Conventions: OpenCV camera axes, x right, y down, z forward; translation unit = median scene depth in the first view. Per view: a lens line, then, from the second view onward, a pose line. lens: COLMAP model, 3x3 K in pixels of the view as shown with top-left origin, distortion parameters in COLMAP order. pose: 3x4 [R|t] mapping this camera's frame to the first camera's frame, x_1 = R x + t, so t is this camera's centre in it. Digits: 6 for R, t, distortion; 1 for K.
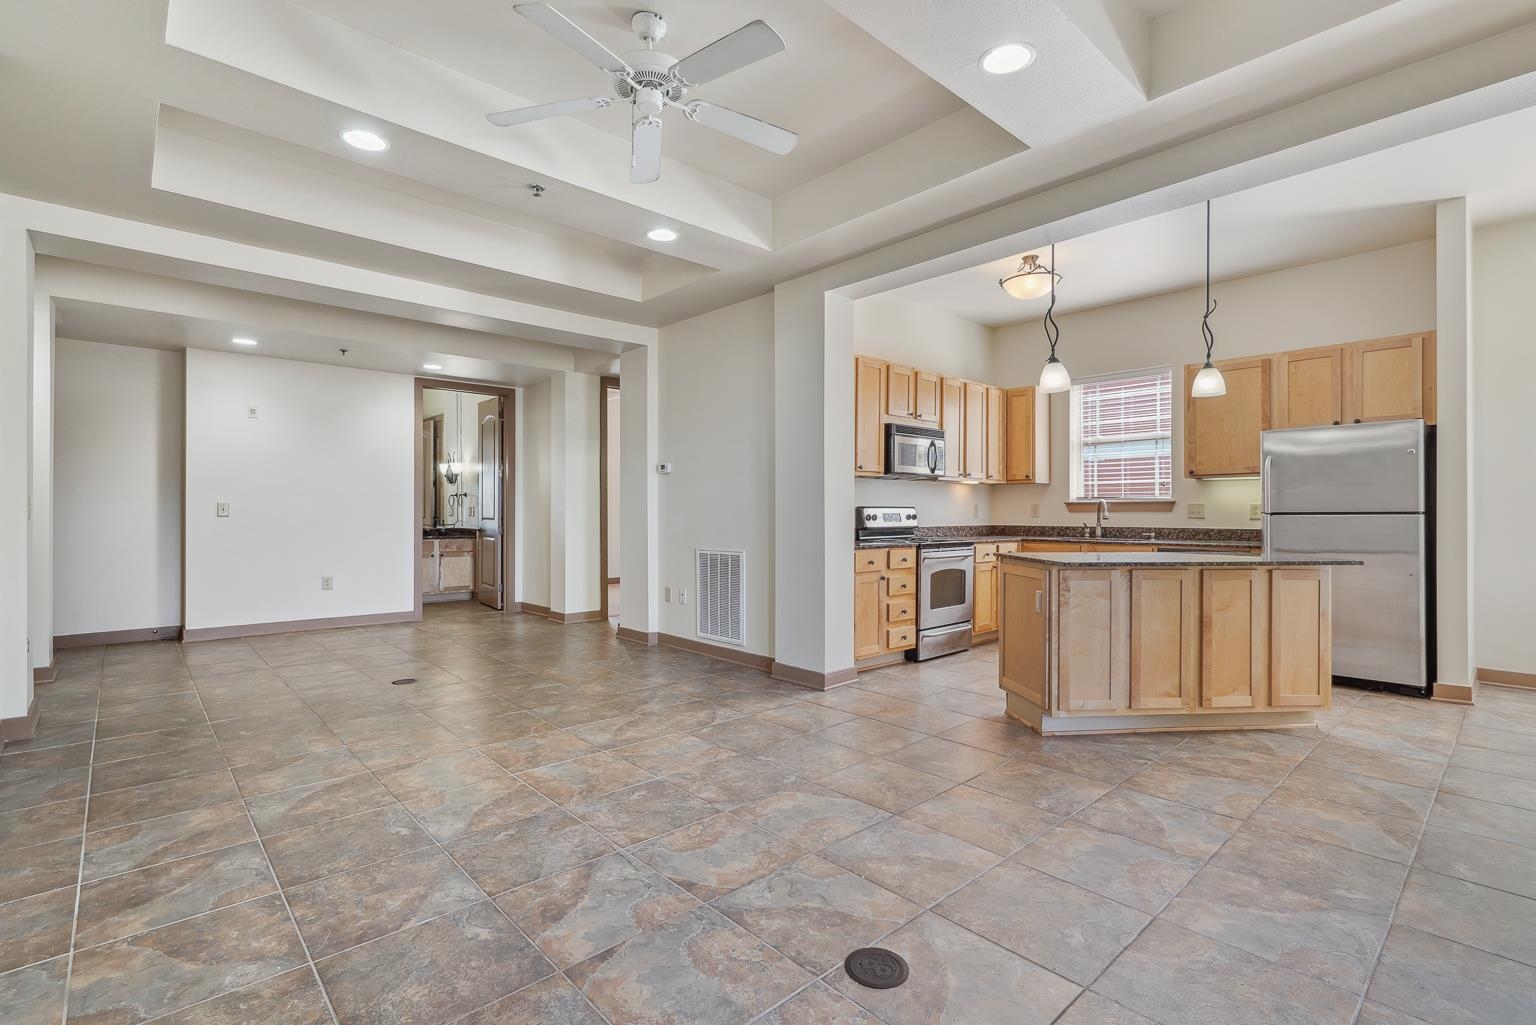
lens RADIAL K [[709.5, 0, 762.3], [0, 709.5, 511.7], [0, 0, 1]] dist [-0.009117, 0.006163]
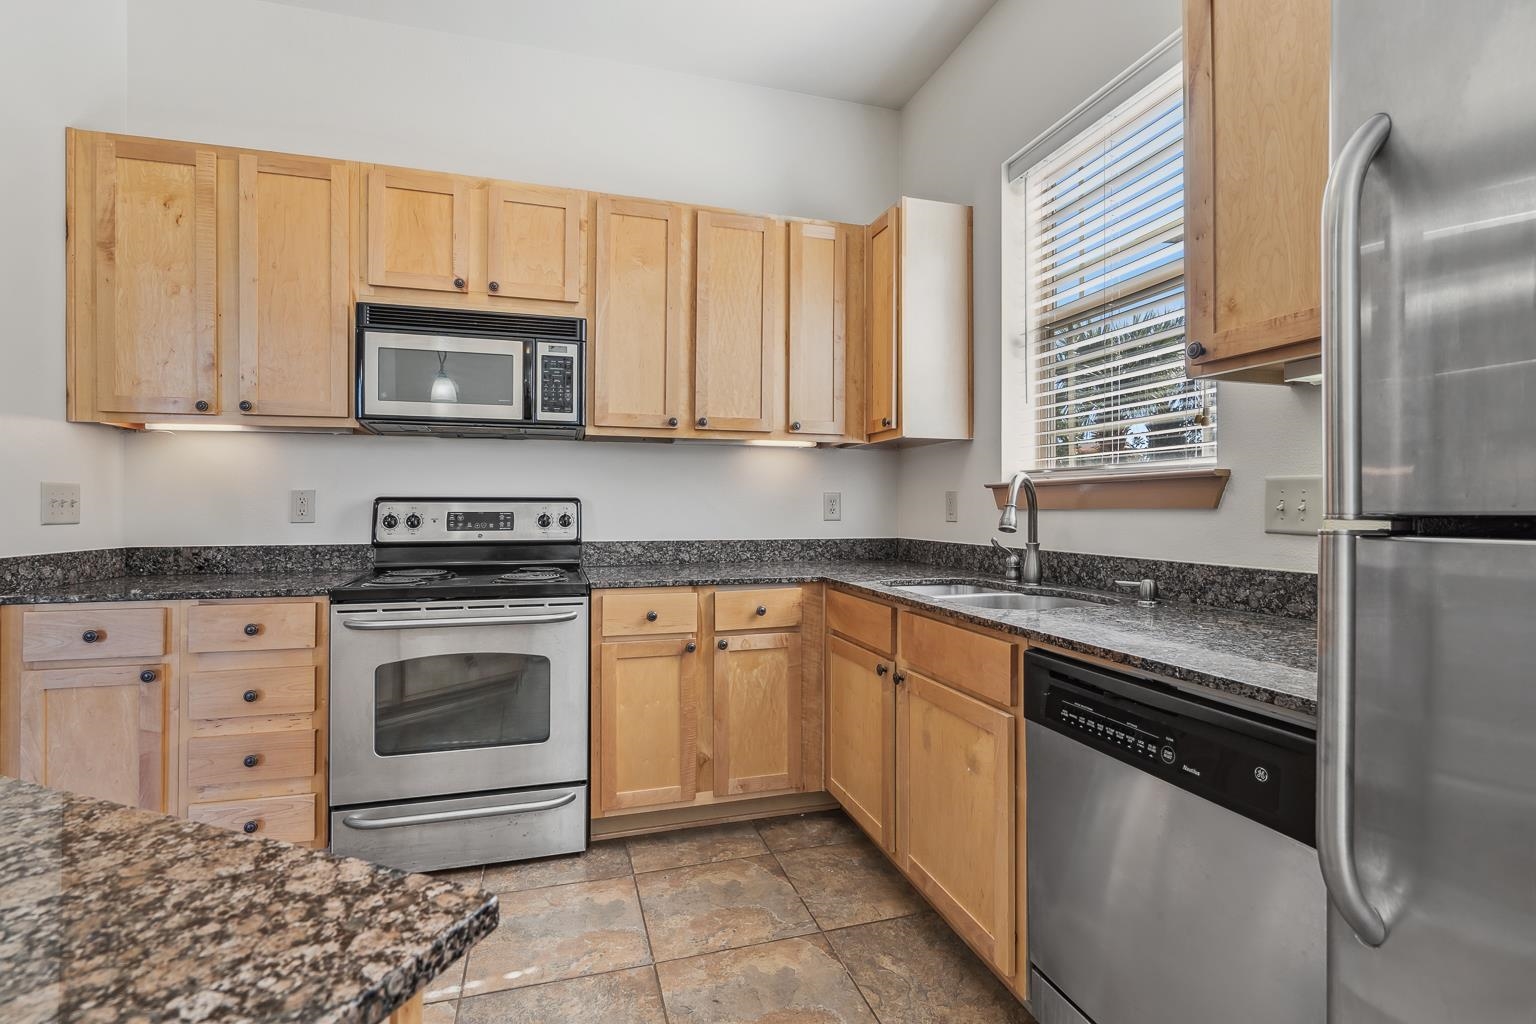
lens RADIAL K [[713.8, 0, 757.8], [0, 713.8, 504.1], [0, 0, 1]] dist [-0.002347, 0.000647]
pose [[0.897546, -0.001780, -0.440918, 0.636547], [-0.001114, 0.999980, -0.006305, -0.000011], [0.440920, 0.006150, 0.897525, 0.777190]]
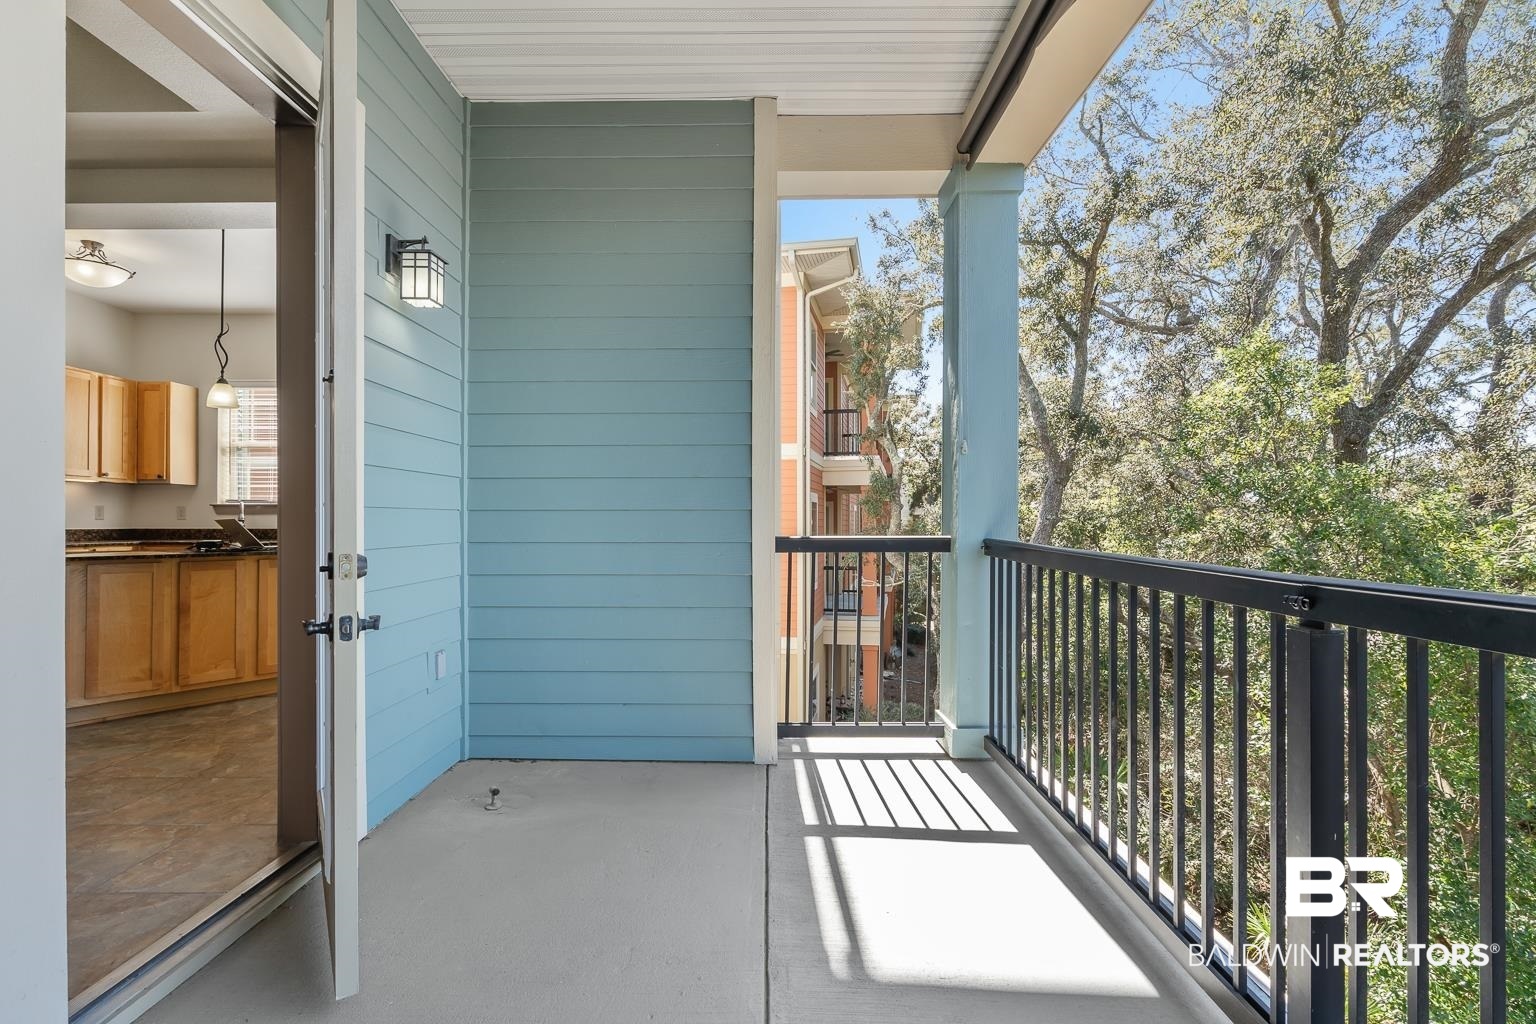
lens RADIAL K [[702.6, 0, 750.3], [0, 702.6, 520.3], [0, 0, 1]] dist [-0.004038, 0.004871]
pose [[0.687400, 0.003212, 0.726272, 0.305208], [-0.002900, 0.999994, -0.001677, 0.010750], [-0.726274, -0.000953, 0.687405, -0.288692]]
